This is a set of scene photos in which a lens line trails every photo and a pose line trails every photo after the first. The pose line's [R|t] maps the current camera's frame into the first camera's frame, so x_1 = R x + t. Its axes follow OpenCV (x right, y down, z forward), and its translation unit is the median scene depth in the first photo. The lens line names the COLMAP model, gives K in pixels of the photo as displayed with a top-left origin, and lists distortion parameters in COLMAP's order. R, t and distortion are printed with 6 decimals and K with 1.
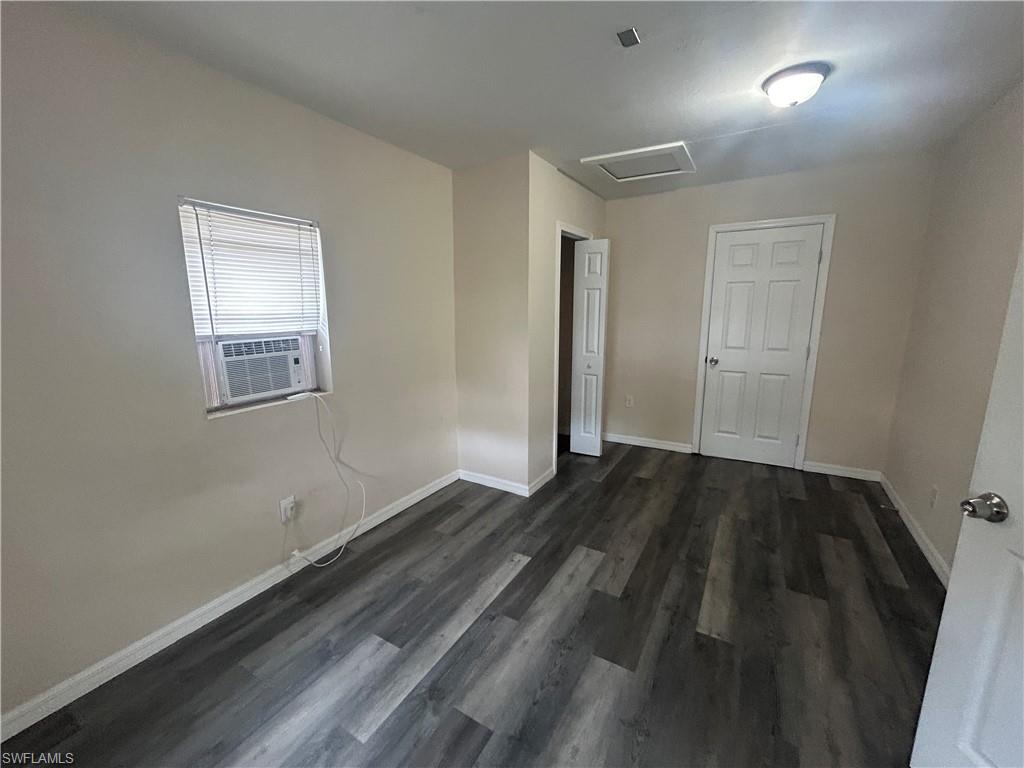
lens RADIAL K [[415.3, 0, 509.8], [0, 415.3, 384.4], [0, 0, 1]] dist [0.004712, -0.000198]
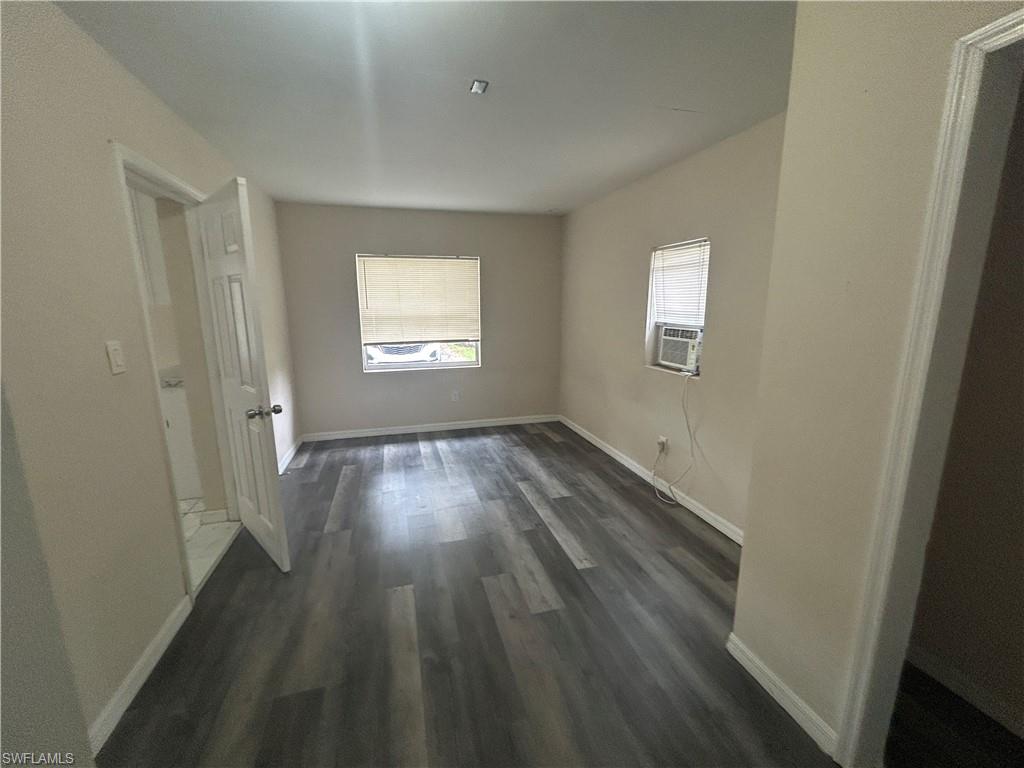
lens RADIAL K [[415.3, 0, 509.2], [0, 415.3, 381.4], [0, 0, 1]] dist [0.004712, -0.000198]
pose [[-0.685173, 0.144060, -0.713992, 0.854977], [-0.130540, 0.940088, 0.314950, -0.299947], [0.716587, 0.309000, -0.625317, 1.468772]]
